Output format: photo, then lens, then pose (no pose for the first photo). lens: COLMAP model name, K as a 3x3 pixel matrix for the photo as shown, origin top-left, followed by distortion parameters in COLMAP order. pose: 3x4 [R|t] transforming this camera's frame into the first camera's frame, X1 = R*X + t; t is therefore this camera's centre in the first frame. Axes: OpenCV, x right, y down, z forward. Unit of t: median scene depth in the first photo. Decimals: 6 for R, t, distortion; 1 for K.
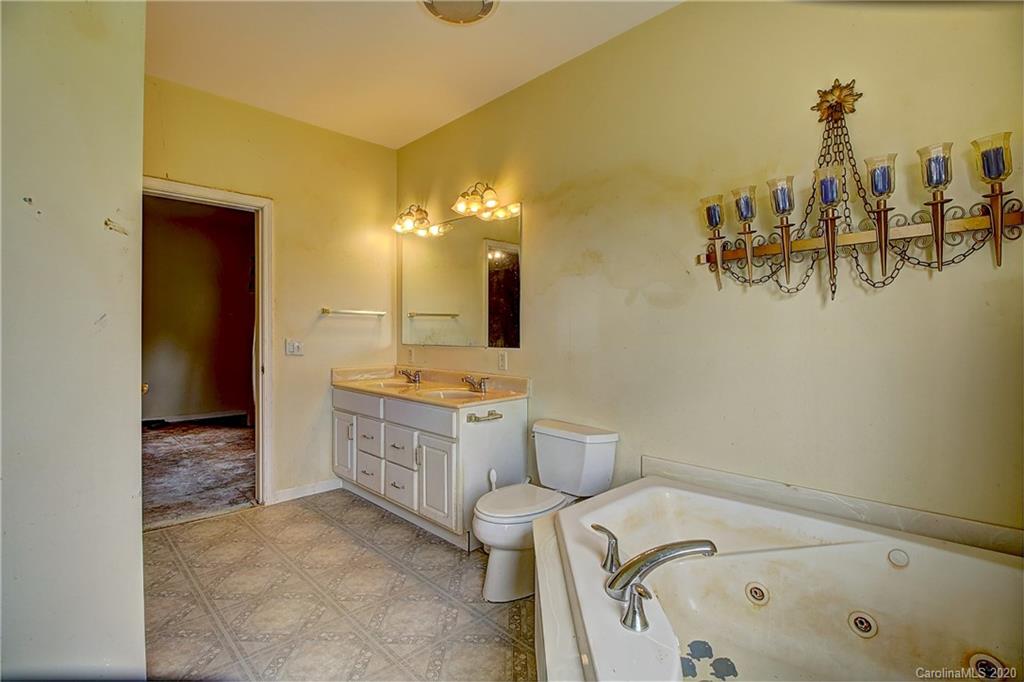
lens RADIAL K [[474.2, 0, 510.5], [0, 474.2, 337.5], [0, 0, 1]] dist [-0.001108, -0.011256]
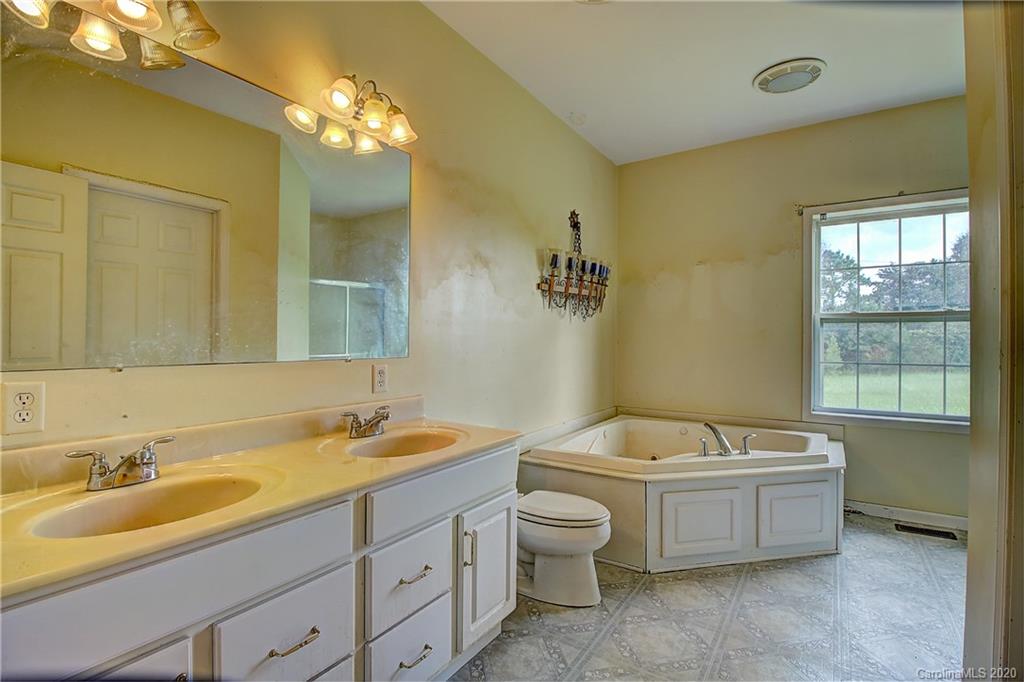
lens RADIAL K [[474.2, 0, 510.5], [0, 474.2, 337.5], [0, 0, 1]] dist [-0.001108, -0.011256]
pose [[-0.204320, 0.001093, 0.978904, -1.009372], [-0.000126, 0.999999, -0.001143, -0.008224], [-0.978904, -0.000357, -0.204320, 1.408049]]
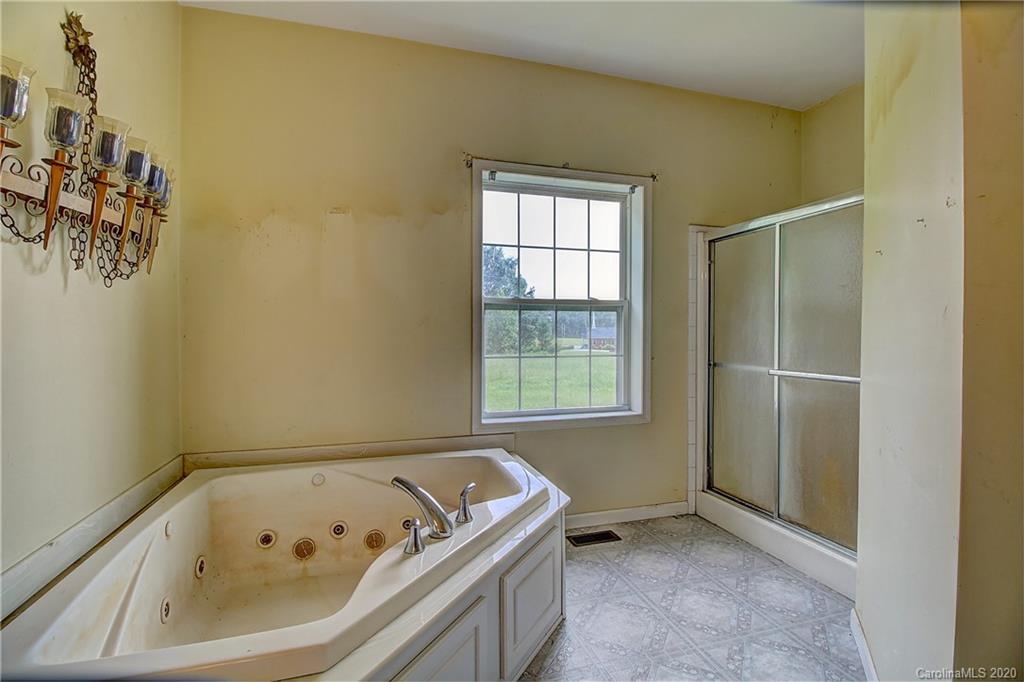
lens RADIAL K [[474.2, 0, 510.5], [0, 474.2, 337.5], [0, 0, 1]] dist [-0.001108, -0.011256]
pose [[-0.886409, -0.004187, 0.462884, -0.234615], [0.002363, 0.999905, 0.013570, 0.001422], [-0.462897, 0.013122, -0.886315, 1.140688]]
